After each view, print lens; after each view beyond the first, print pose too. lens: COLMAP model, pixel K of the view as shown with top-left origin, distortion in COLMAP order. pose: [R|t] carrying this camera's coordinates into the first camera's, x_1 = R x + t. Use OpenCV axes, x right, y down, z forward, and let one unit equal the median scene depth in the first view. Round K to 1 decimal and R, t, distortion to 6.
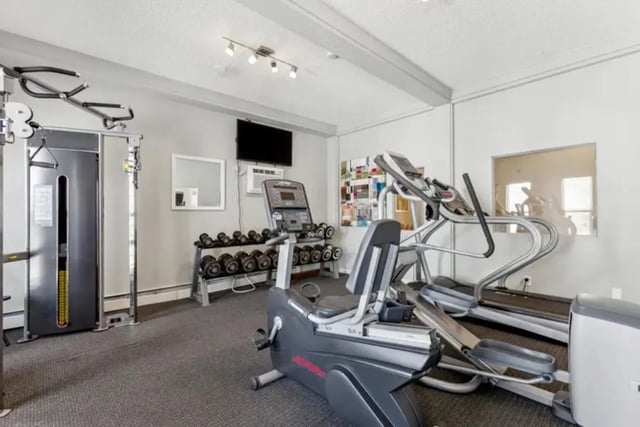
lens RADIAL K [[299.7, 0, 319.4], [0, 299.7, 218.5], [0, 0, 1]] dist [0.000617, 0.001393]
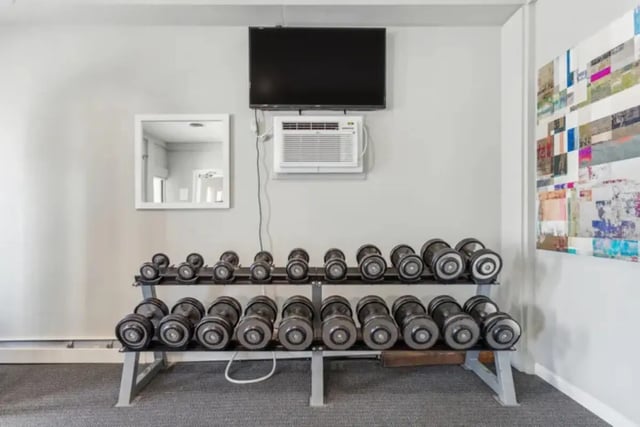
lens RADIAL K [[299.7, 0, 319.4], [0, 299.7, 218.5], [0, 0, 1]] dist [0.000617, 0.001393]
pose [[0.746909, 0.005855, -0.664900, 0.120233], [-0.006736, 0.999977, 0.001239, -0.010656], [0.664892, 0.003553, 0.746931, 0.580586]]
